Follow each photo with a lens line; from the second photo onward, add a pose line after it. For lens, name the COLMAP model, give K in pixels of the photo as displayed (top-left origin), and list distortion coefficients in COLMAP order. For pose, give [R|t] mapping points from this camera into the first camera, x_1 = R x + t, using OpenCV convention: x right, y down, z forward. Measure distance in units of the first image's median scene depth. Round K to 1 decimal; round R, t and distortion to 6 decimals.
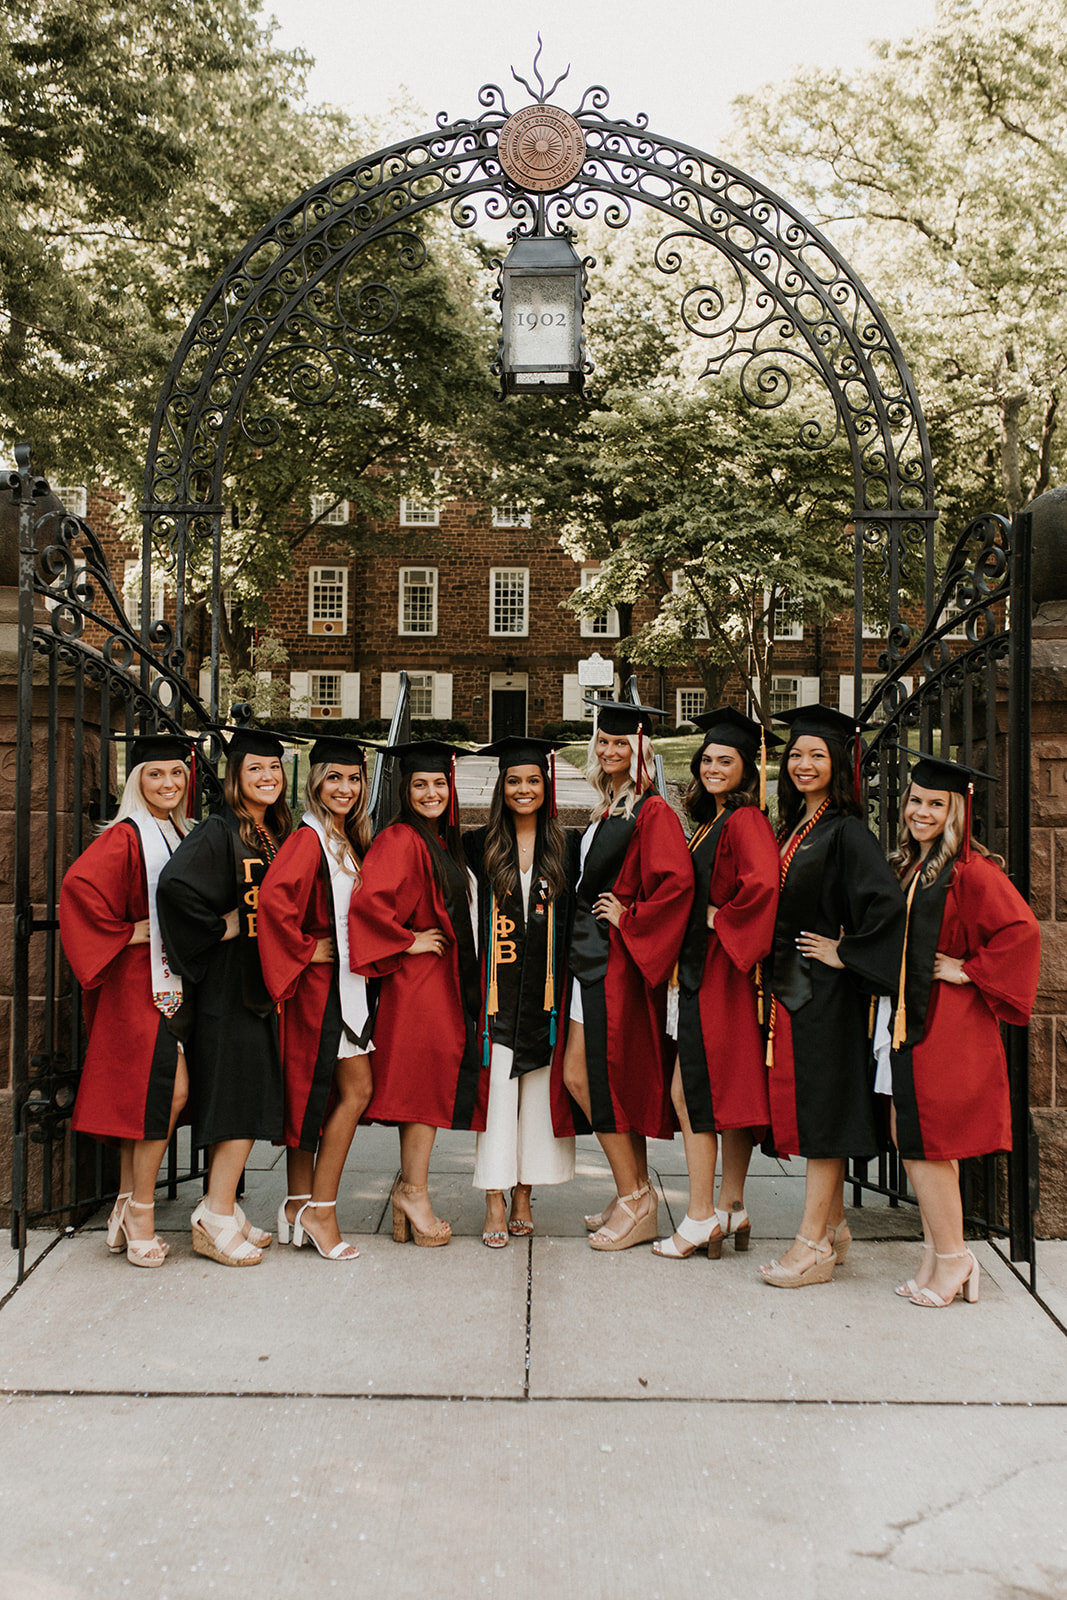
lens RADIAL K [[1638.5, 0, 524.1], [0, 1638.5, 842.8], [0, 0, 1]] dist [0.008665, 0.003276]
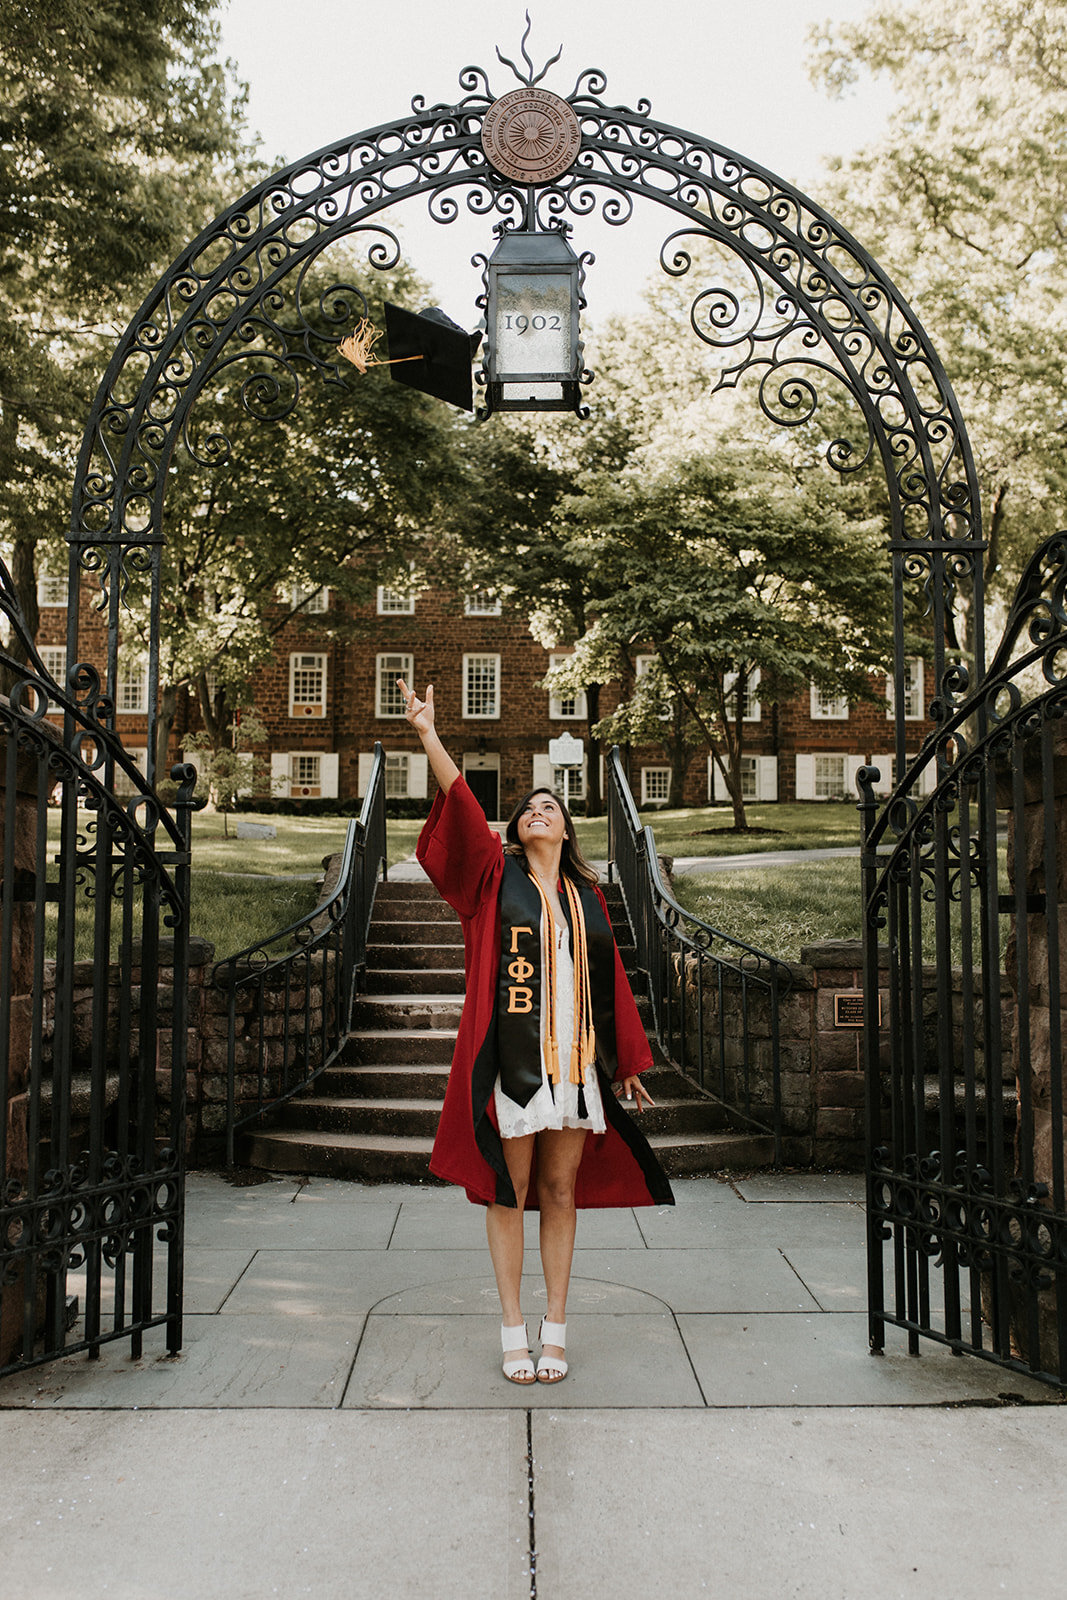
lens RADIAL K [[1548.5, 0, 536.0], [0, 1548.5, 802.4], [0, 0, 1]] dist [-0.006985, 0.008802]
pose [[0.999633, -0.005114, 0.026610, -0.010461], [0.007041, 0.997321, -0.072807, -0.004813], [-0.026166, 0.072968, 0.996991, 0.192353]]
